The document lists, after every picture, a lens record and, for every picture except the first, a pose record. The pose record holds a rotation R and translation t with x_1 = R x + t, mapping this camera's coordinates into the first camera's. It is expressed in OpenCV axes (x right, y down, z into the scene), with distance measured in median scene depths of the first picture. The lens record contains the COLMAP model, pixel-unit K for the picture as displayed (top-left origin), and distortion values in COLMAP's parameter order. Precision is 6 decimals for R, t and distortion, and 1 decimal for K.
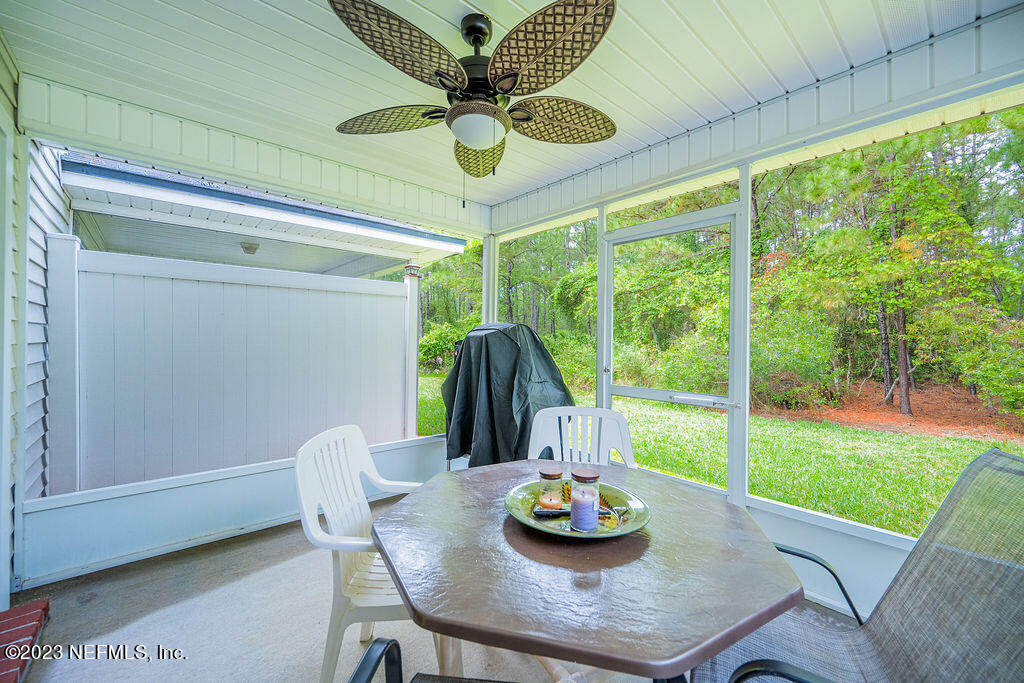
lens RADIAL K [[404.0, 0, 520.1], [0, 404.0, 339.3], [0, 0, 1]] dist [-0.002876, 0.000320]
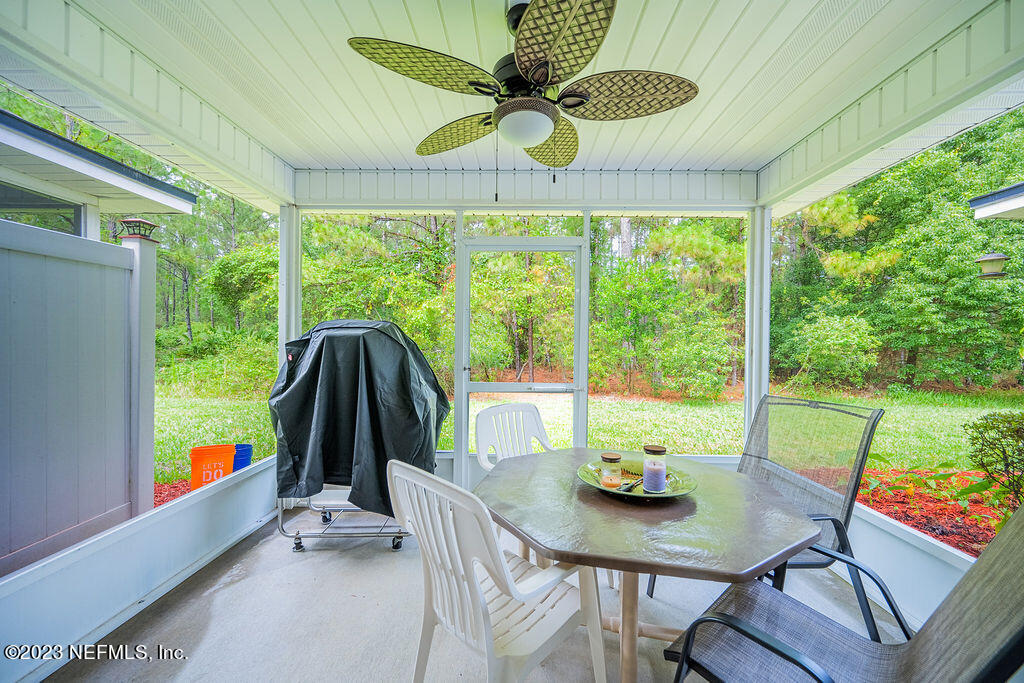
lens RADIAL K [[404.0, 0, 508.3], [0, 404.0, 345.1], [0, 0, 1]] dist [-0.002876, 0.000320]
pose [[0.676040, -0.014120, 0.736729, -0.202056], [-0.005598, 0.999689, 0.024296, -0.004691], [-0.736844, -0.020550, 0.675751, 0.085794]]
